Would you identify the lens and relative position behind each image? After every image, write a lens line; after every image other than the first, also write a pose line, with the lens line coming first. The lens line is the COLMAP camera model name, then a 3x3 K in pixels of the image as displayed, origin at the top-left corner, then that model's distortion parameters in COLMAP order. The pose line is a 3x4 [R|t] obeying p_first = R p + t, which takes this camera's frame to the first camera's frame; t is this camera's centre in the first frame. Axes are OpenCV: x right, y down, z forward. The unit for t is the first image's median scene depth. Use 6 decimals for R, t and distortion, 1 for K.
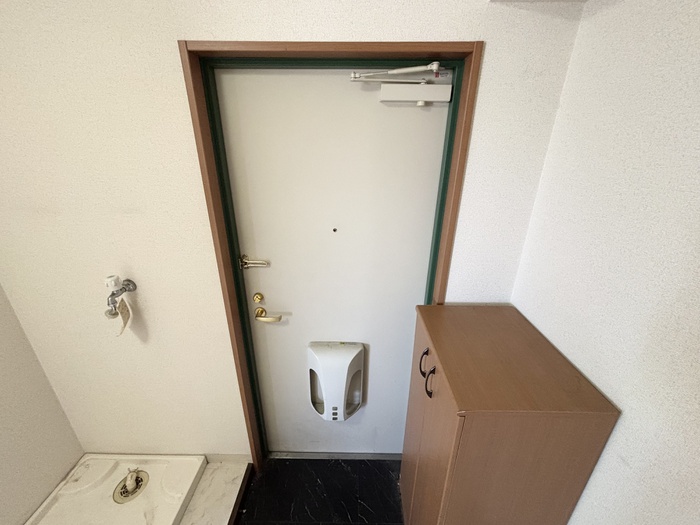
lens RADIAL K [[282.2, 0, 347.3], [0, 282.2, 264.0], [0, 0, 1]] dist [0.001224, 0.000107]
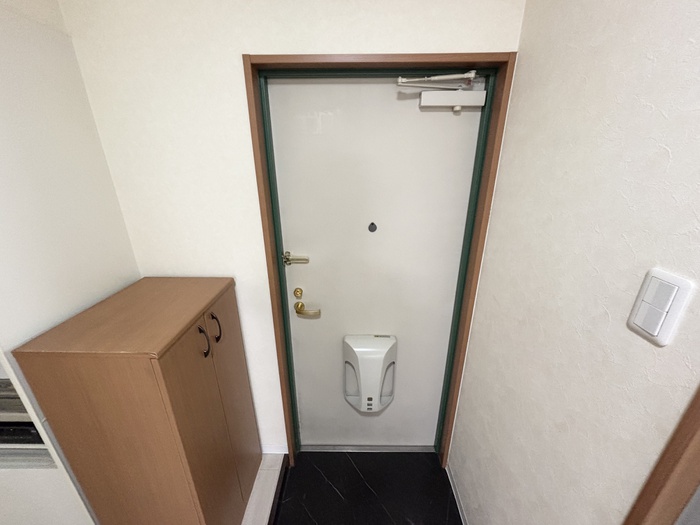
lens RADIAL K [[282.2, 0, 352.9], [0, 282.2, 260.5], [0, 0, 1]] dist [0.001224, 0.000107]
pose [[0.999918, -0.000877, -0.012772, -0.130345], [0.000445, 0.999428, -0.033804, 0.055784], [0.012794, 0.033795, 0.999347, -0.073359]]
